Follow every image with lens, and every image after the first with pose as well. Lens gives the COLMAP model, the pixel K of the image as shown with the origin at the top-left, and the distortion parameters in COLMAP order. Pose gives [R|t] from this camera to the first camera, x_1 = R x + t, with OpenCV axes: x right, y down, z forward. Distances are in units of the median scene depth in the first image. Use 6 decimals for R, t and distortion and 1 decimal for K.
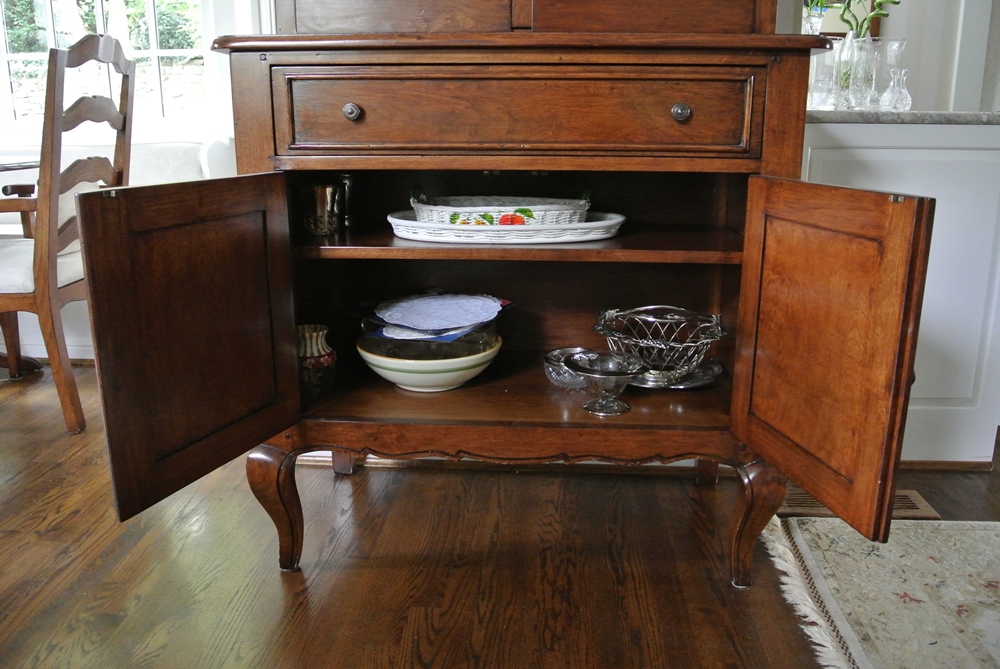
lens RADIAL K [[796.7, 0, 508.7], [0, 796.7, 319.1], [0, 0, 1]] dist [-0.089720, 0.032137]
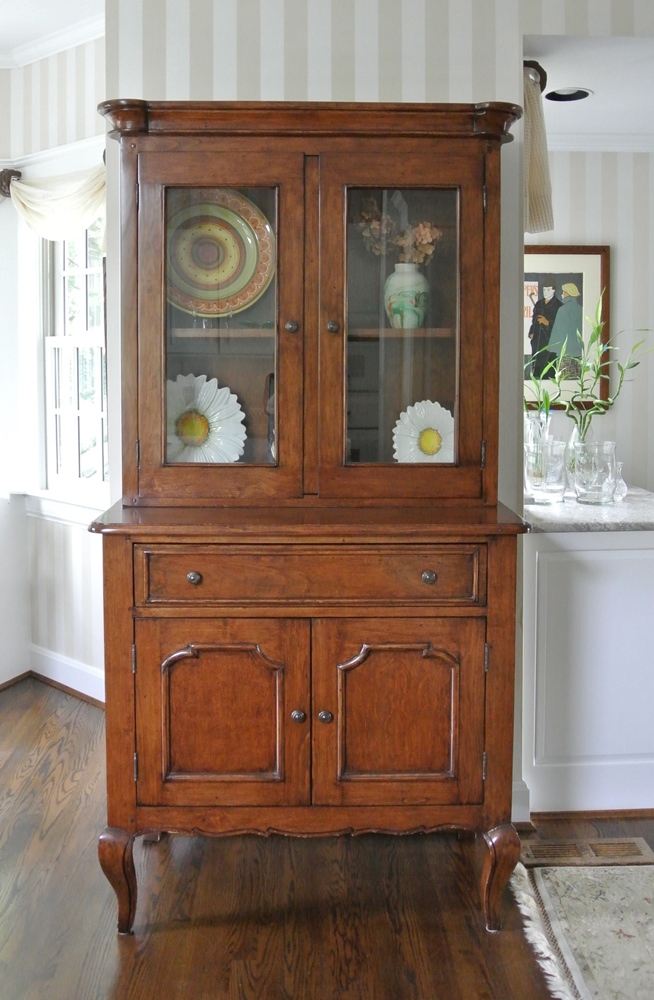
lens RADIAL K [[946.7, 0, 320.8], [0, 946.7, 406.3], [0, 0, 1]] dist [-0.063757, 0.000000]
pose [[0.996929, -0.005953, 0.078079, -0.091574], [0.021305, 0.980110, -0.197306, -0.199482], [-0.075351, 0.198364, 0.977228, -0.606928]]
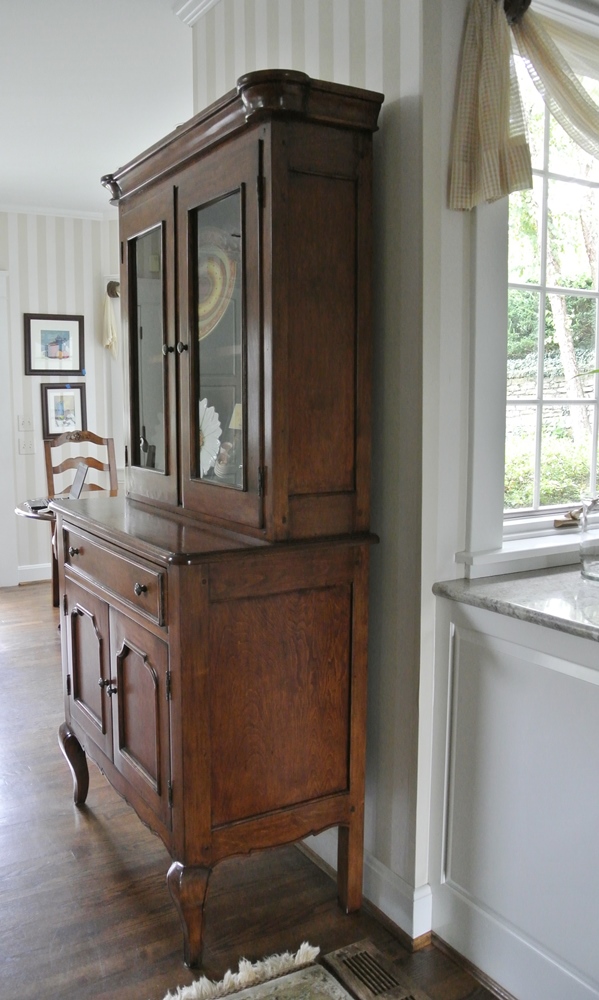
lens RADIAL K [[803.4, 0, 228.2], [0, 803.4, 523.2], [0, 0, 1]] dist [0.003033, 0.001905]
pose [[0.539645, 0.127368, -0.832202, 1.327266], [-0.205142, 0.978589, 0.016747, -0.379516], [0.816517, 0.161682, 0.554219, 0.249696]]
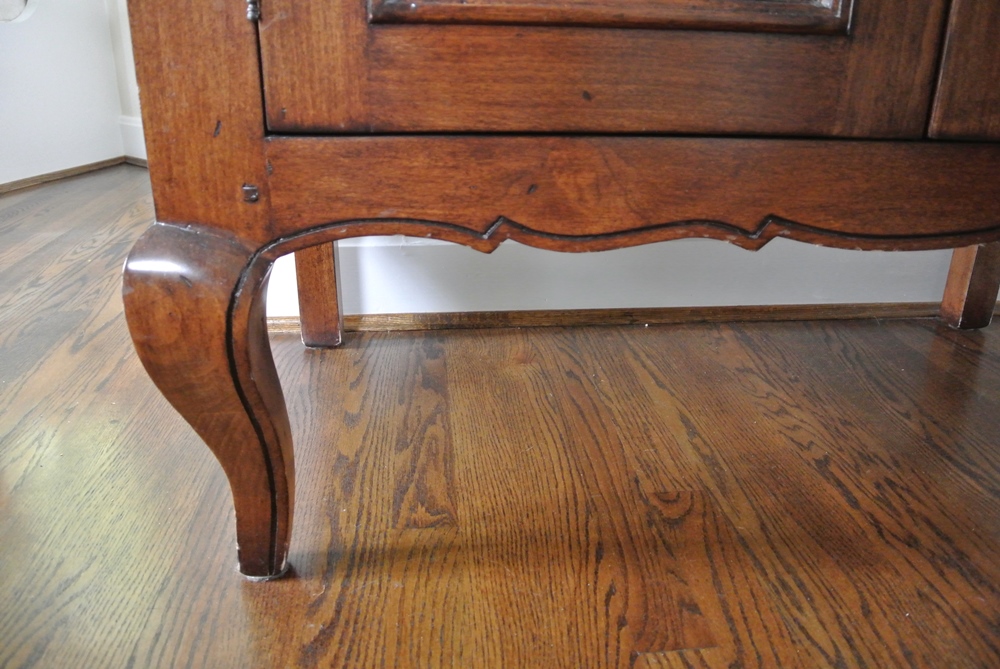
lens RADIAL K [[796.7, 0, 520.9], [0, 796.7, 321.7], [0, 0, 1]] dist [-0.089720, 0.032137]
pose [[0.985550, -0.050248, 0.161757, -0.225428], [0.028785, 0.990779, 0.132392, 0.159440], [-0.166918, -0.125822, 0.977910, 0.659859]]
